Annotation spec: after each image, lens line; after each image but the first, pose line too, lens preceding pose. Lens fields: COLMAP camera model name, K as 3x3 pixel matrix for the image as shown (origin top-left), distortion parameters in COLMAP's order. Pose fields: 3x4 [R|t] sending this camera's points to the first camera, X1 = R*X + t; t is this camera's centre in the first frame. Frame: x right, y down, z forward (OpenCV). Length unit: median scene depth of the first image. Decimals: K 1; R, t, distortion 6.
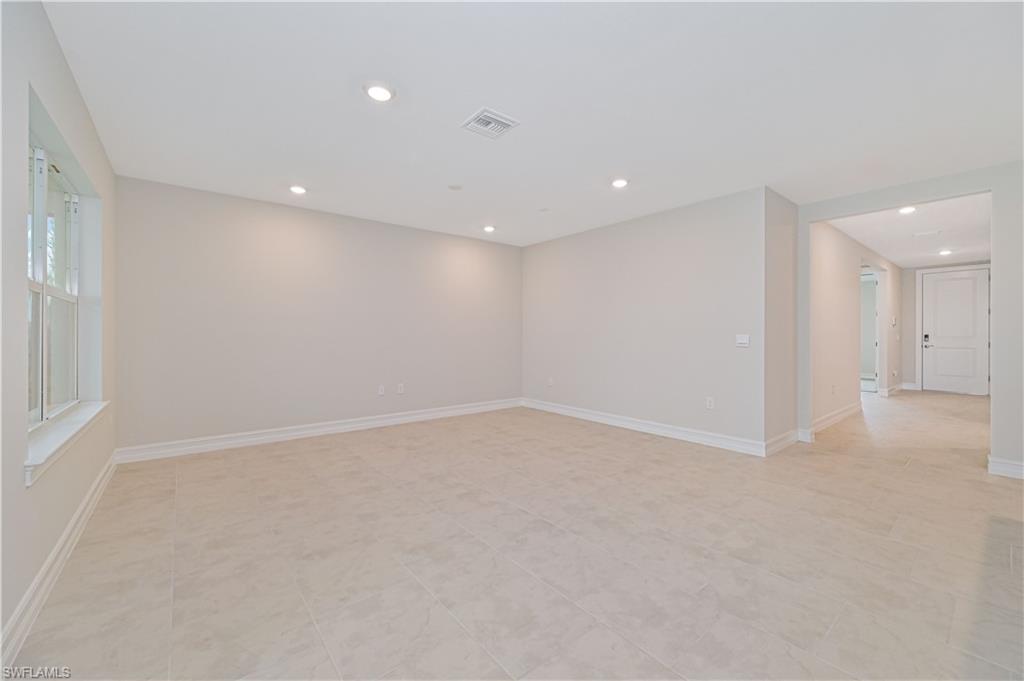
lens RADIAL K [[408.7, 0, 511.3], [0, 408.7, 333.8], [0, 0, 1]] dist [-0.012811, -0.000147]
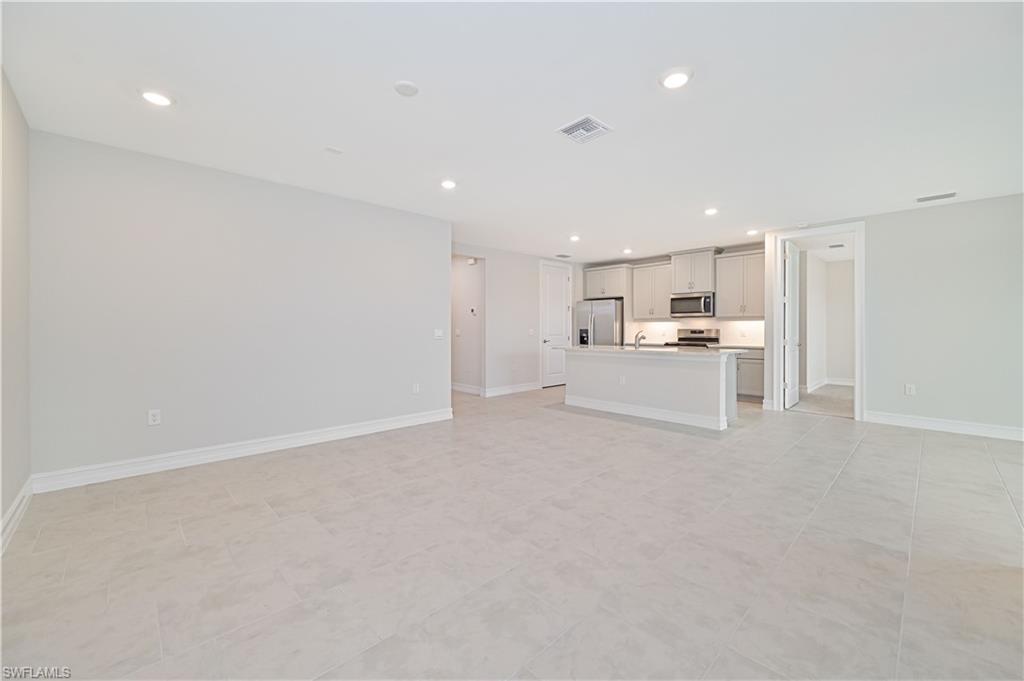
lens RADIAL K [[408.6, 0, 512.8], [0, 408.6, 333.6], [0, 0, 1]] dist [-0.000686, 0.000393]
pose [[-0.087439, -0.014161, 0.996069, -1.001476], [-0.005724, 0.999890, 0.013713, -0.007169], [-0.996153, -0.004503, -0.087510, 1.171178]]
